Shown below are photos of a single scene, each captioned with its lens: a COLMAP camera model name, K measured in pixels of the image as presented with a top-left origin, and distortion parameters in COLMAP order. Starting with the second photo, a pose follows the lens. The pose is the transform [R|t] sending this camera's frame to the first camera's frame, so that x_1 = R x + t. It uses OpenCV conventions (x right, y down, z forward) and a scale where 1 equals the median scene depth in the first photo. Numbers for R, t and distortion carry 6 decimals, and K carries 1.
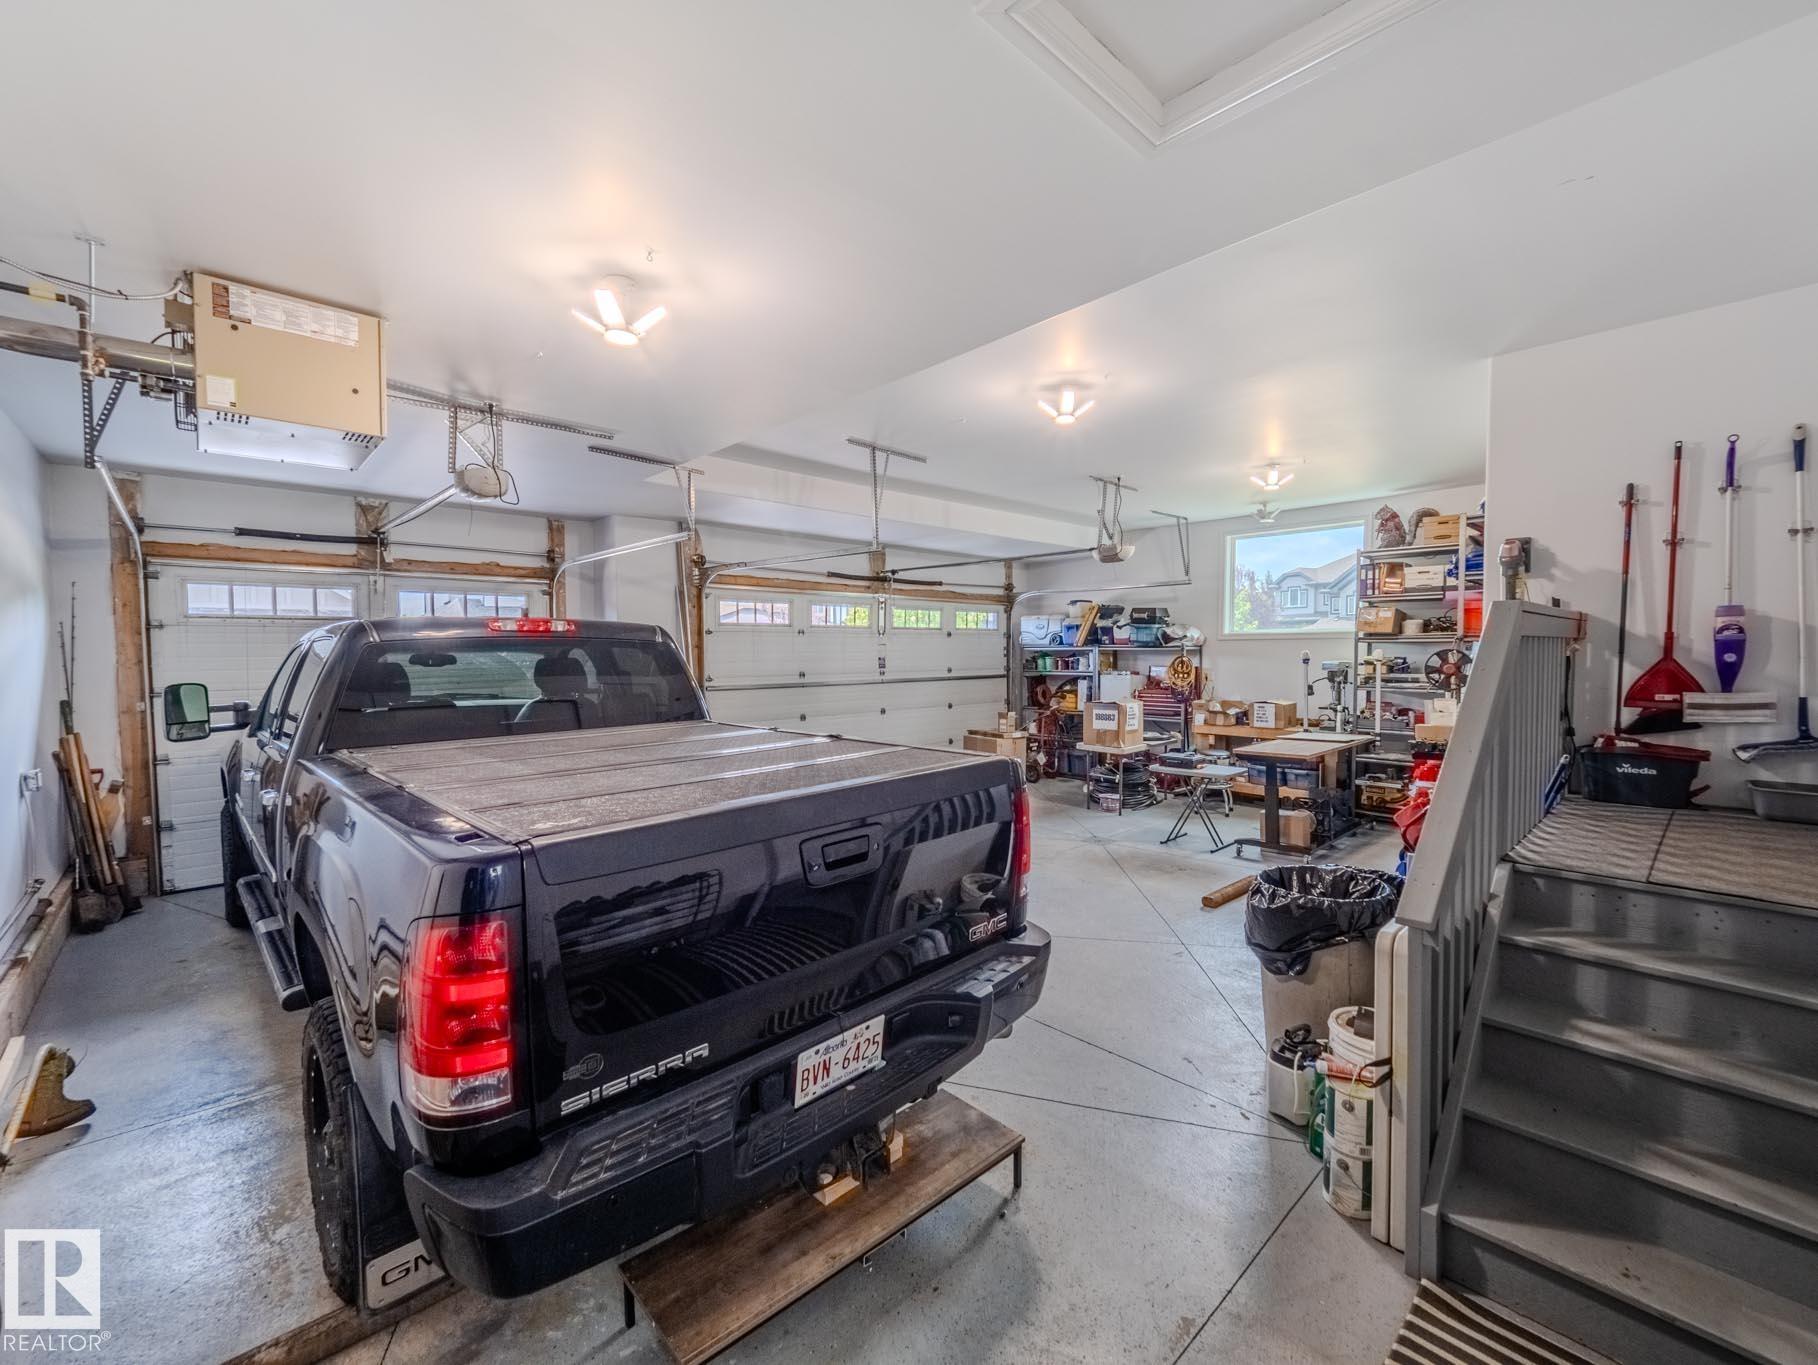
lens RADIAL K [[755.2, 0, 898.3], [0, 755.2, 685.4], [0, 0, 1]] dist [-0.003741, -0.003130]
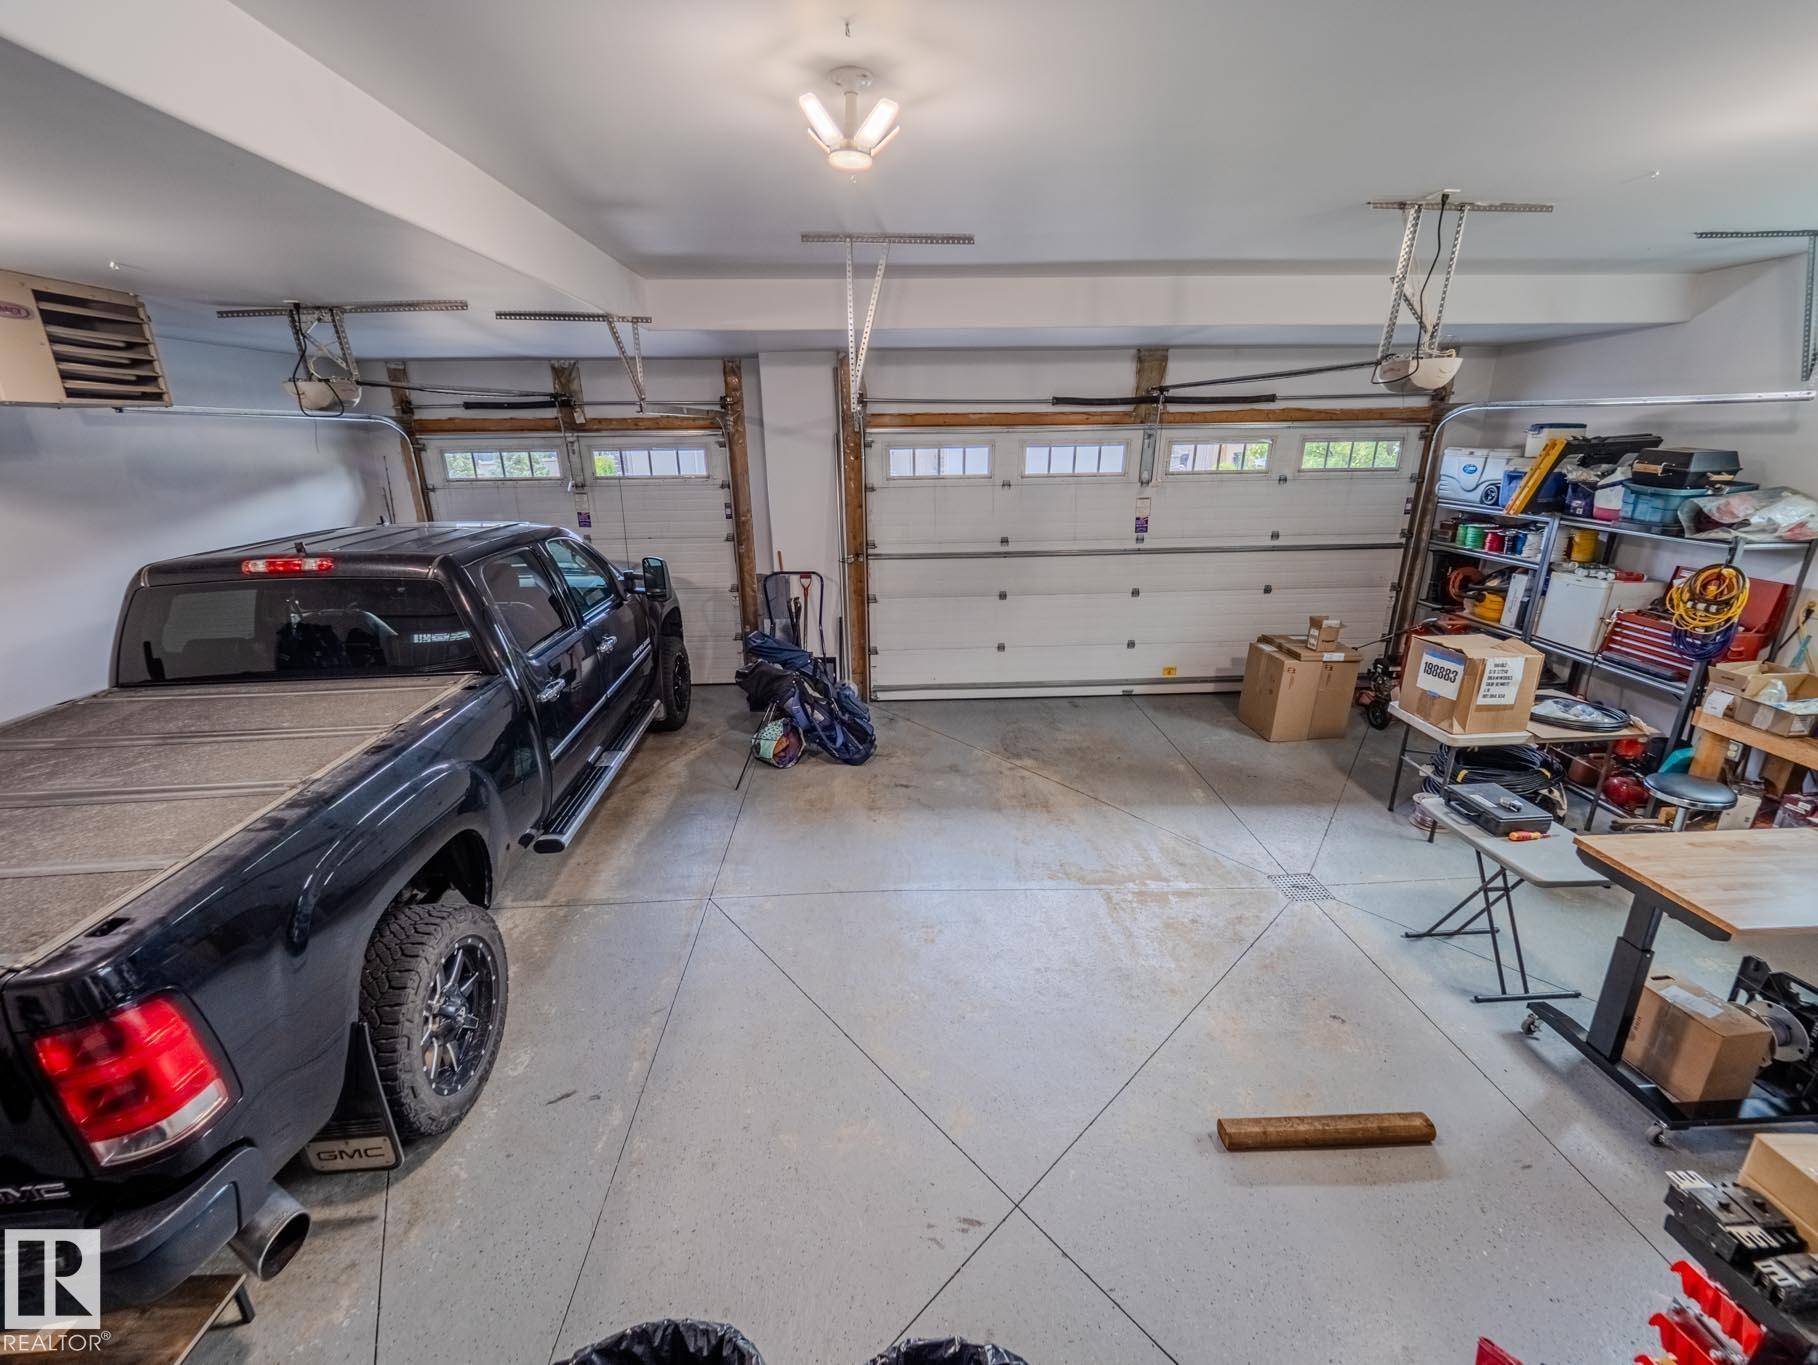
lens RADIAL K [[755.2, 0, 896.8], [0, 755.2, 686.7], [0, 0, 1]] dist [-0.003741, -0.003130]
pose [[0.759754, 0.204747, -0.617132, 0.285190], [-0.021409, 0.956490, 0.290979, -0.089749], [0.649858, -0.207860, 0.731081, 0.306093]]
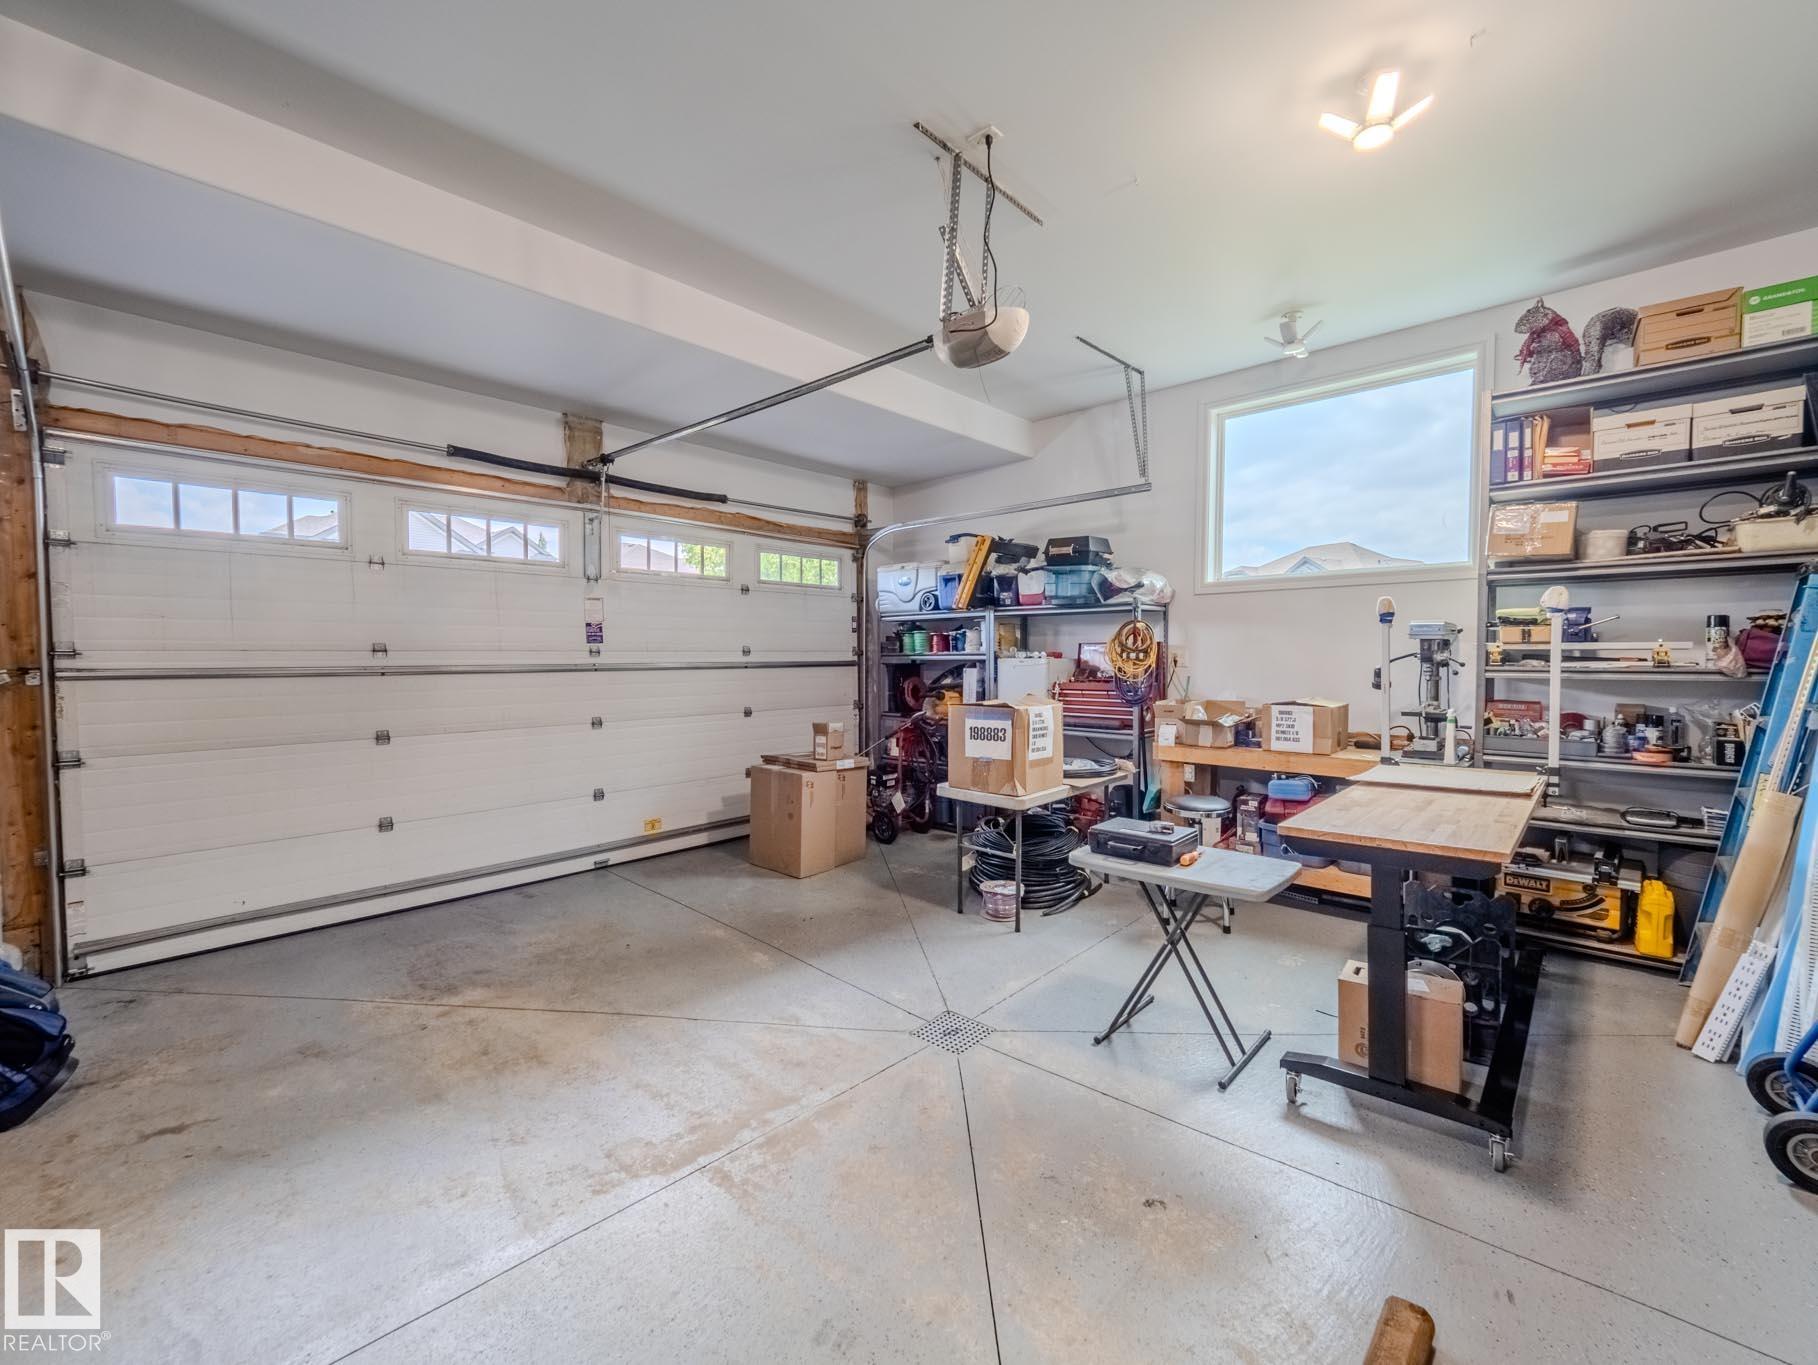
lens RADIAL K [[755.2, 0, 909.0], [0, 755.2, 687.6], [0, 0, 1]] dist [-0.003741, -0.003130]
pose [[0.996410, -0.001559, 0.084642, 0.163104], [0.001865, 0.999992, -0.003541, 0.011934], [-0.084636, 0.003686, 0.996405, 0.459377]]
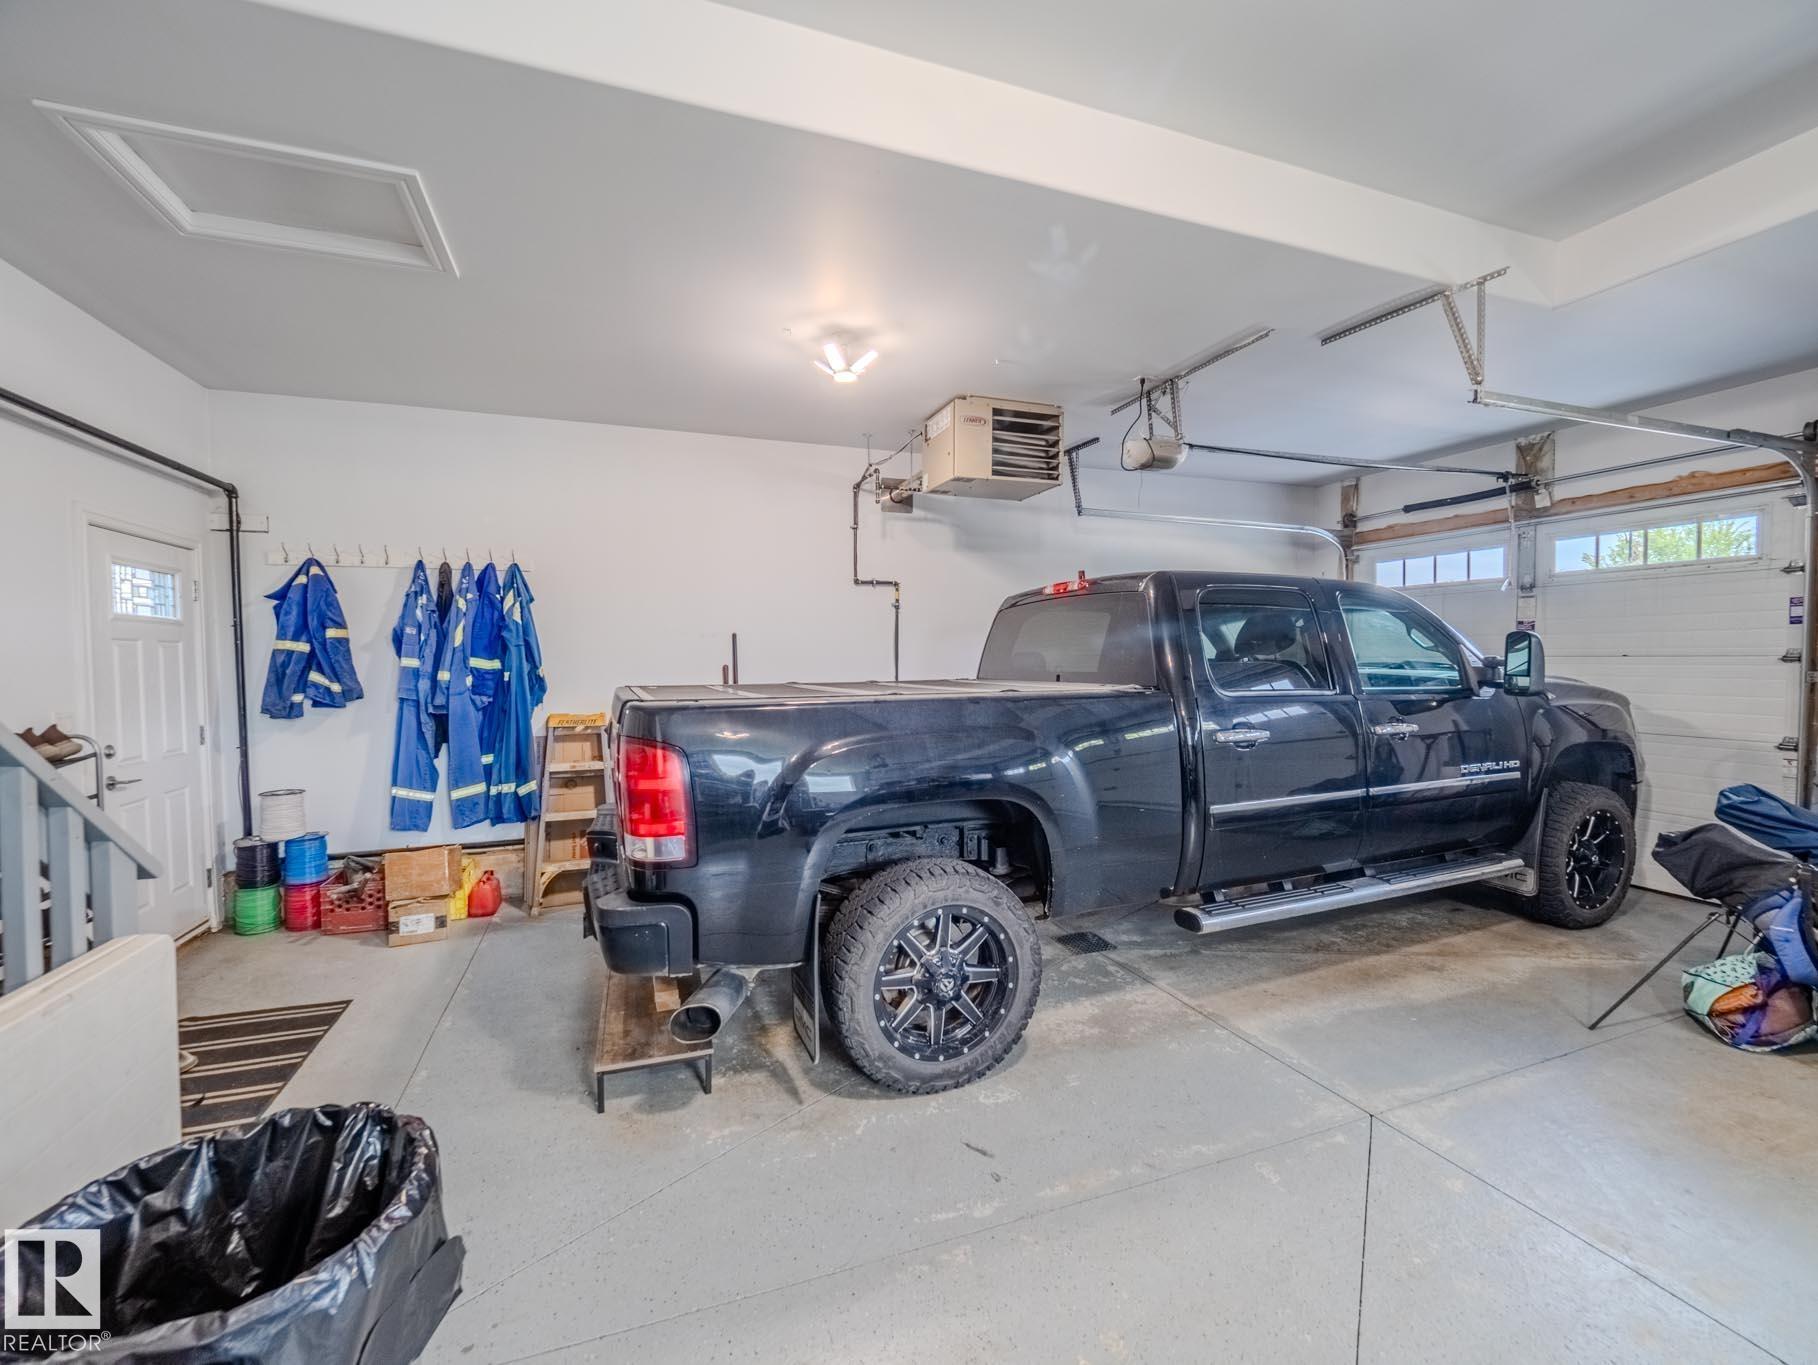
lens RADIAL K [[755.2, 0, 903.7], [0, 755.2, 685.7], [0, 0, 1]] dist [-0.003741, -0.003130]
pose [[-0.381370, 0.047314, -0.923211, 0.255034], [-0.031243, 0.997459, 0.064026, 0.000446], [0.923894, 0.053262, -0.378923, 0.478916]]
